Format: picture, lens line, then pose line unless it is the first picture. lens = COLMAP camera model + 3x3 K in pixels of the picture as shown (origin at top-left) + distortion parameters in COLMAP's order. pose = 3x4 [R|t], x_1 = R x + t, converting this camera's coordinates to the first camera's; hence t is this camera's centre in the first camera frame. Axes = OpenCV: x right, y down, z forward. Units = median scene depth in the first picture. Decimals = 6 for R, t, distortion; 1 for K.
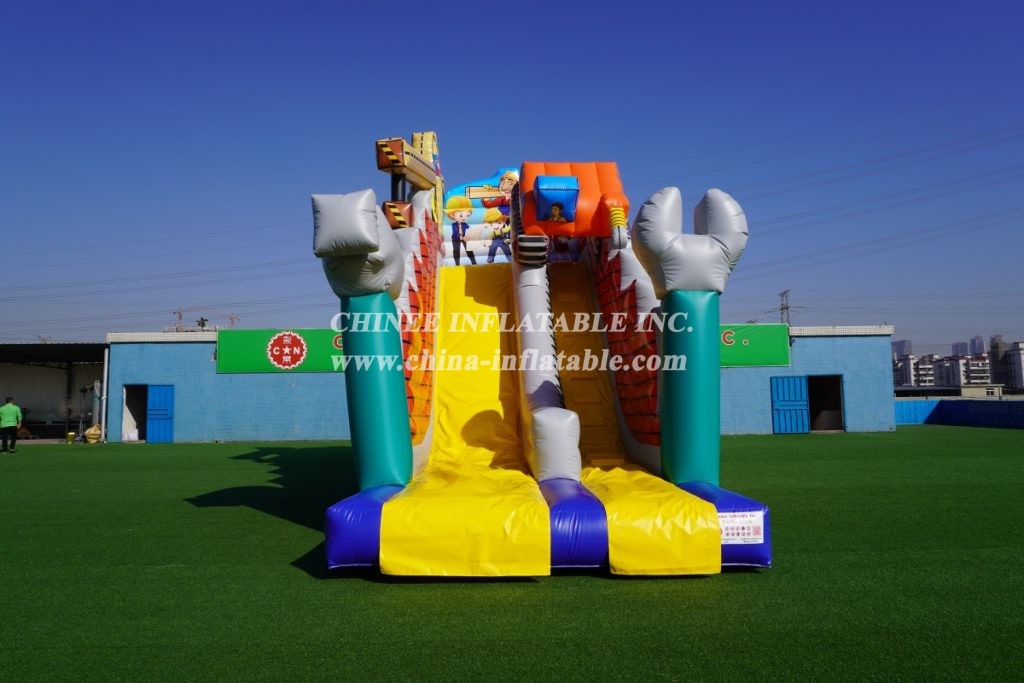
lens RADIAL K [[691.5, 0, 507.3], [0, 691.5, 341.6], [0, 0, 1]] dist [-0.033842, 0.004046]
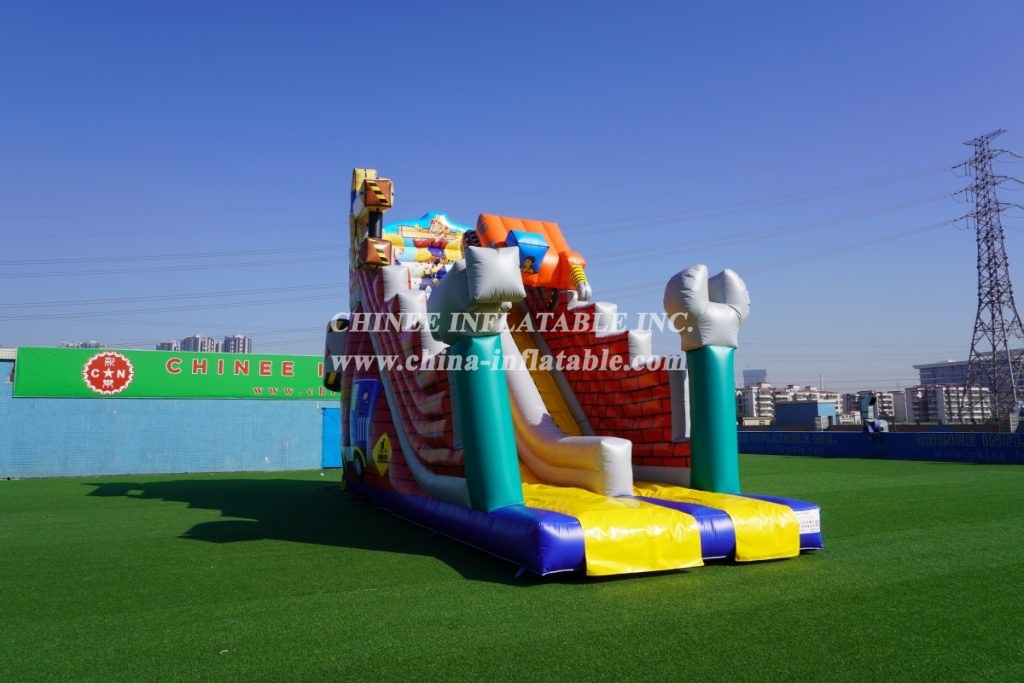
lens RADIAL K [[691.5, 0, 508.4], [0, 691.5, 335.2], [0, 0, 1]] dist [-0.033842, 0.004046]
pose [[0.922524, 0.053069, 0.382272, -0.300510], [-0.032855, 0.997704, -0.059220, -0.001478], [-0.384538, 0.042072, 0.922150, -0.025274]]
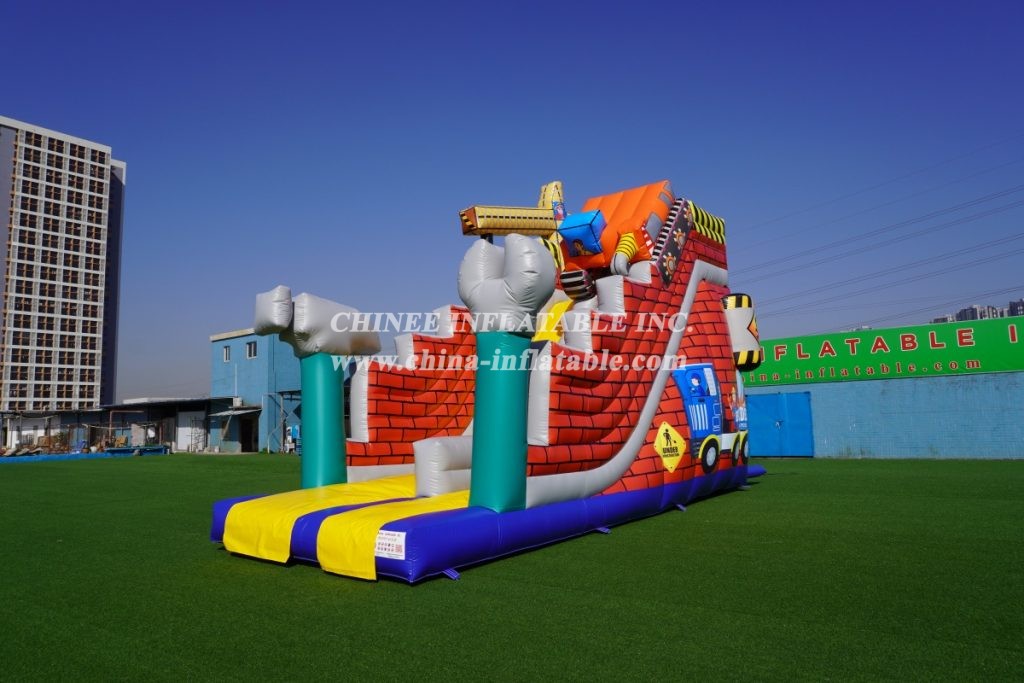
lens RADIAL K [[691.5, 0, 508.3], [0, 691.5, 339.3], [0, 0, 1]] dist [-0.033842, 0.004046]
pose [[0.780176, -0.080250, -0.620391, 0.493890], [0.068668, 0.996731, -0.042578, -0.007279], [0.621780, -0.009383, 0.783136, 0.076048]]
